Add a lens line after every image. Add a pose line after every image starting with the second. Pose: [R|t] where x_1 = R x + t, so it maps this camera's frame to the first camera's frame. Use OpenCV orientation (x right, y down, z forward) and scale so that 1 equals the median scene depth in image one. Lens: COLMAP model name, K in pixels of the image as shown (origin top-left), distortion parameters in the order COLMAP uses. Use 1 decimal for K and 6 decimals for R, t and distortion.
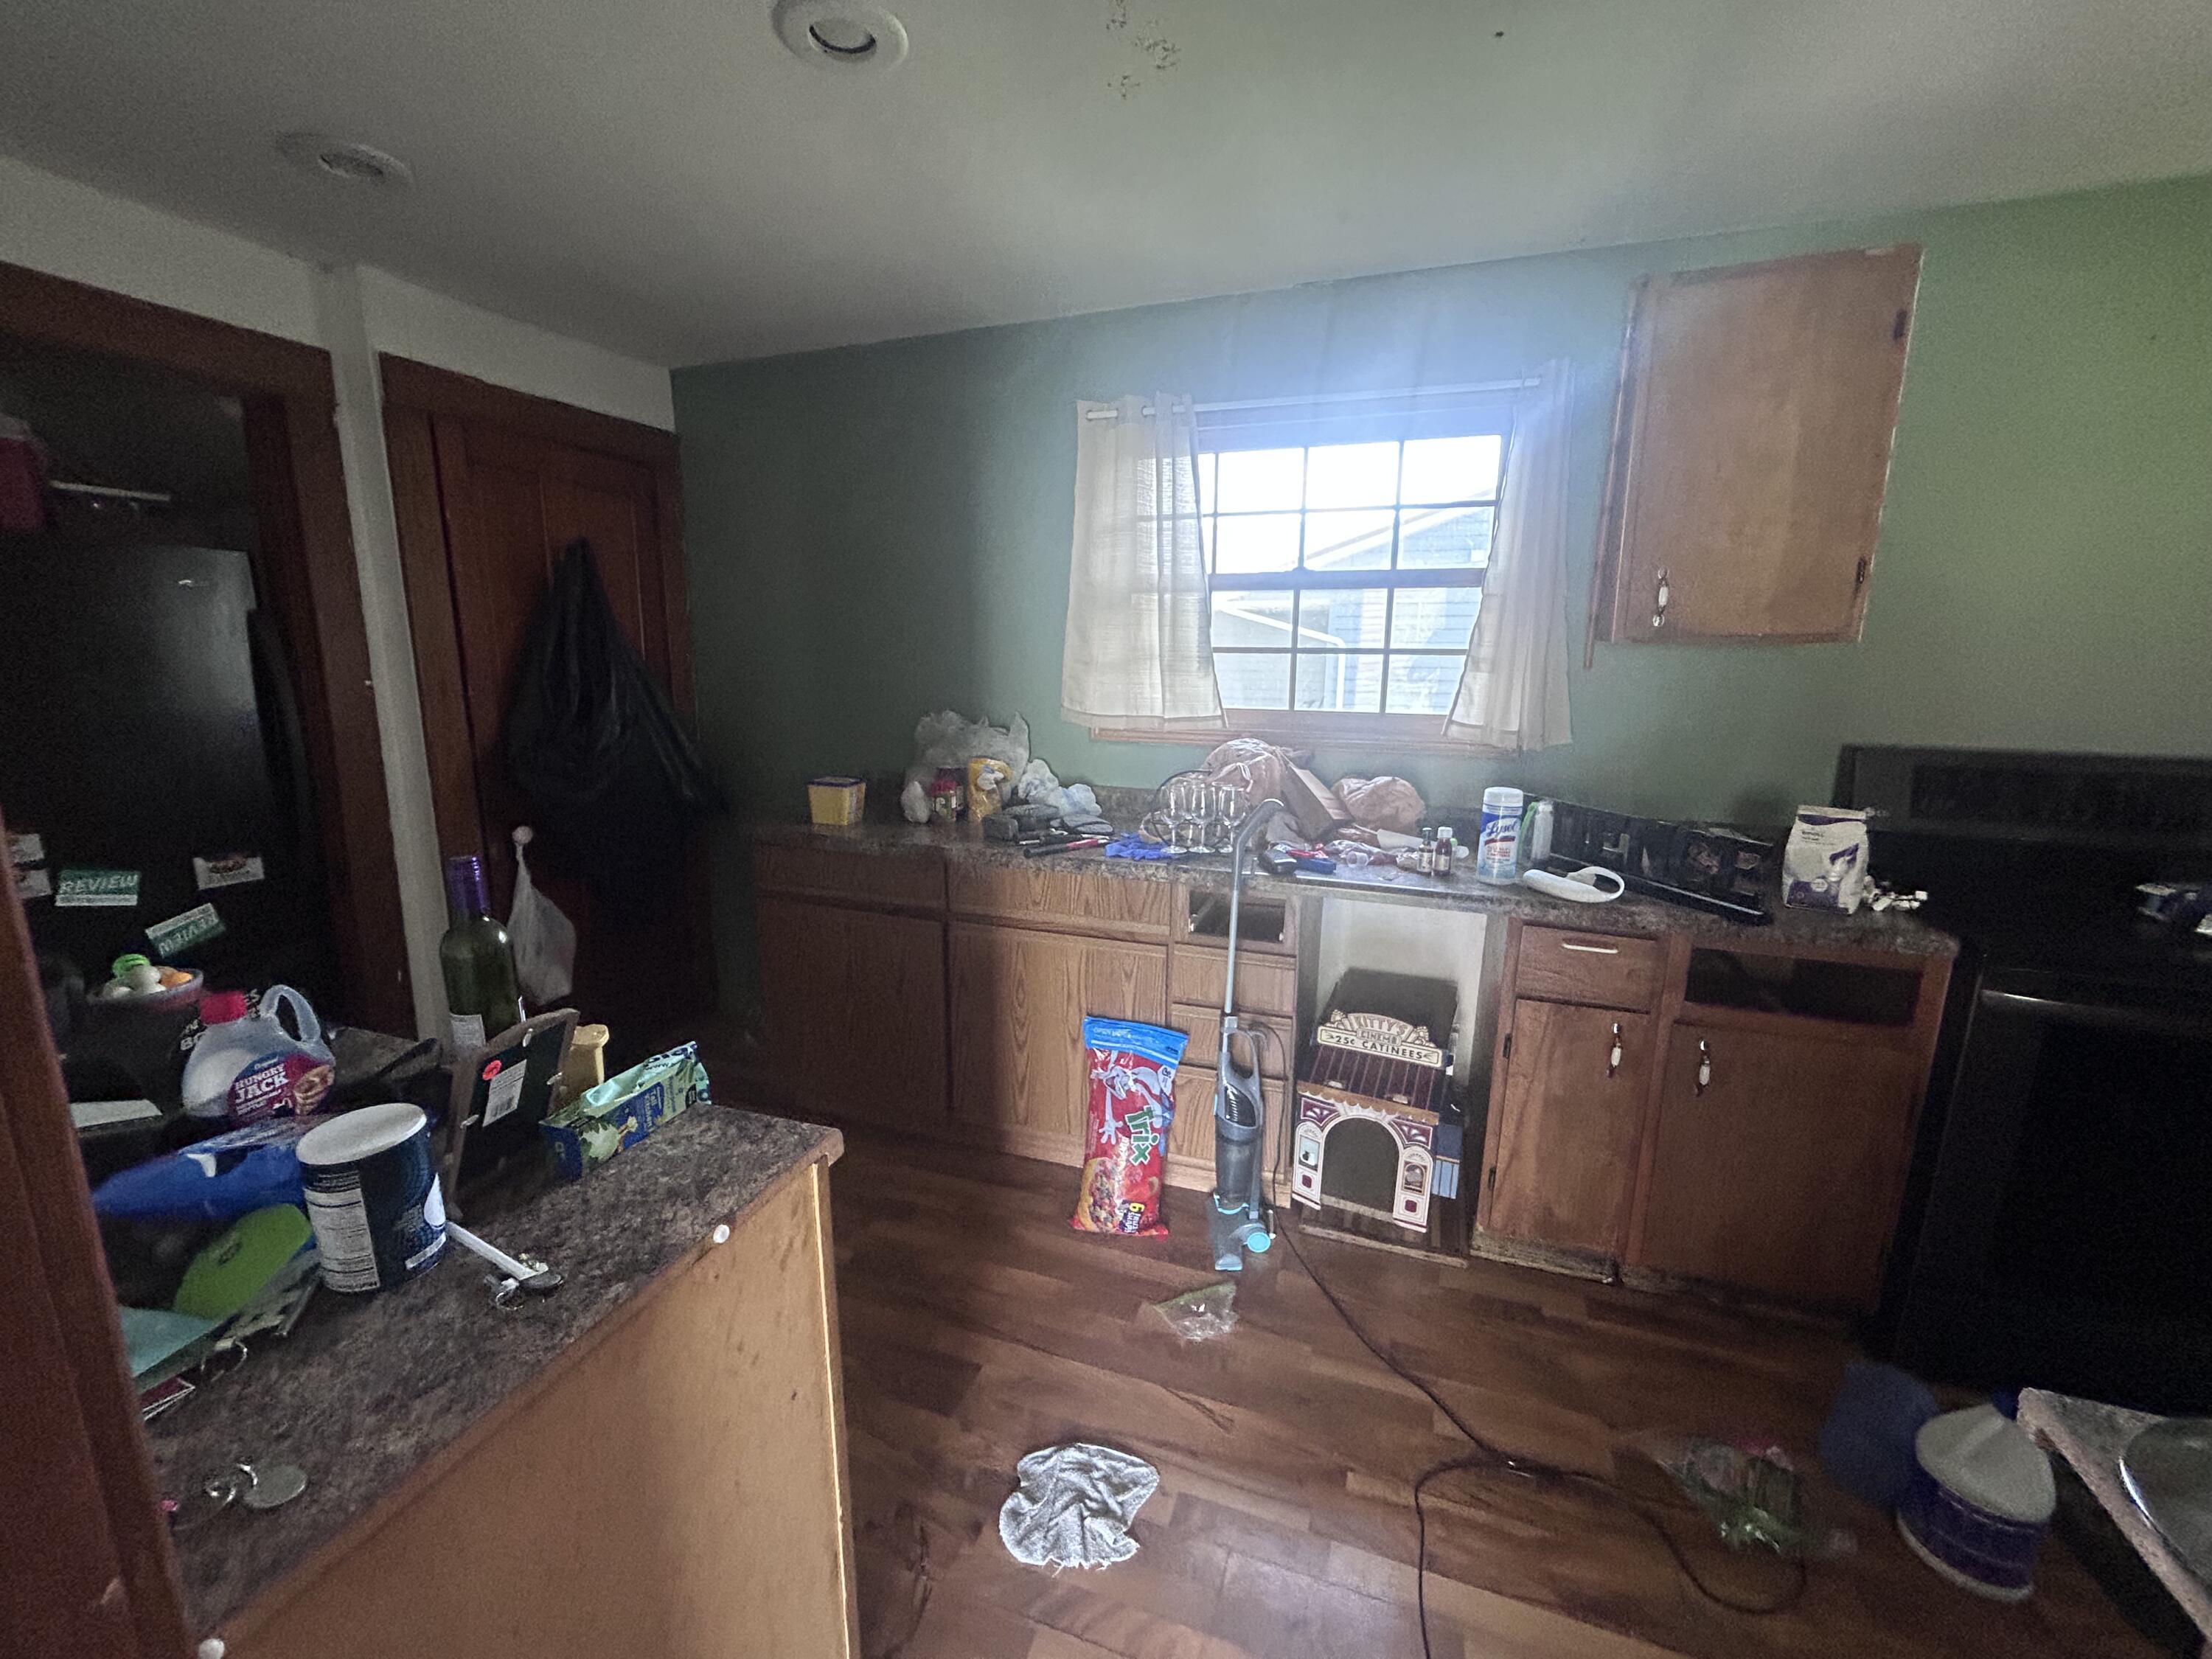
lens RADIAL K [[921.9, 0, 1106.0], [0, 921.9, 829.5], [0, 0, 1]] dist [-0.011358, -0.000032]
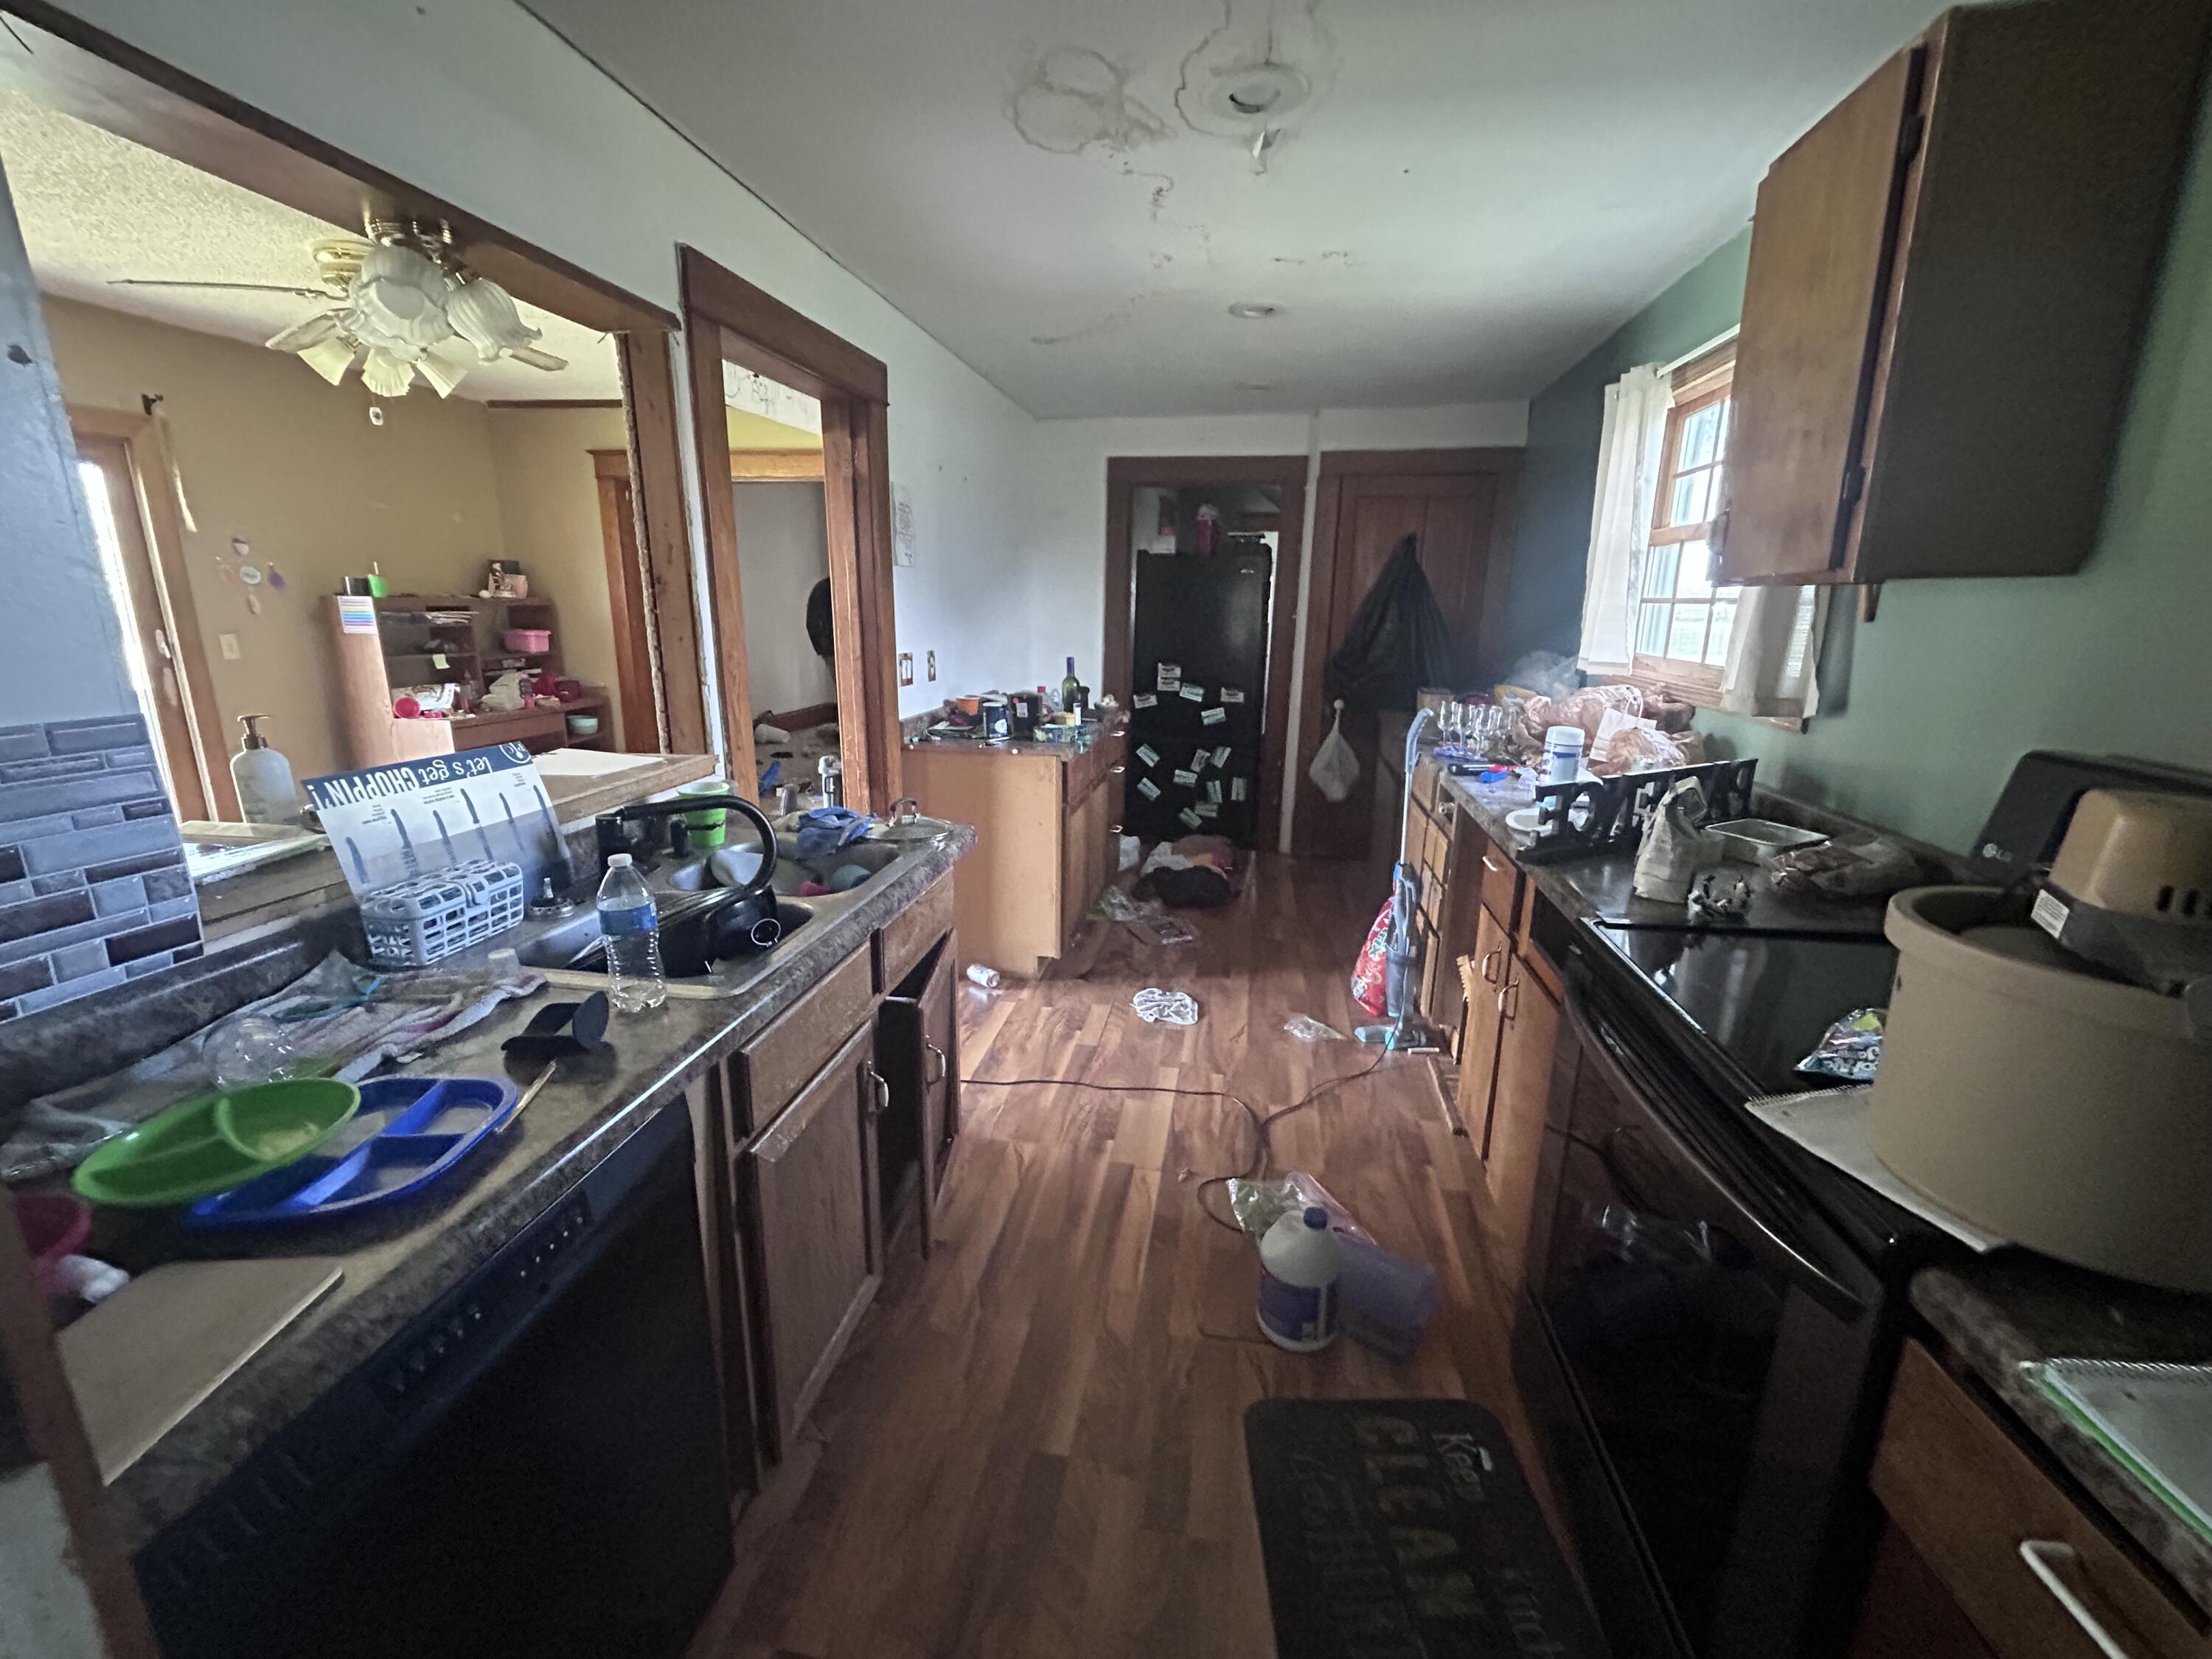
lens RADIAL K [[921.9, 0, 1106.0], [0, 921.9, 829.5], [0, 0, 1]] dist [-0.011358, -0.000032]
pose [[0.187759, 0.237361, -0.953103, 1.275933], [-0.208667, 0.957850, 0.197437, -0.023898], [0.959794, 0.161811, 0.229374, 0.226671]]
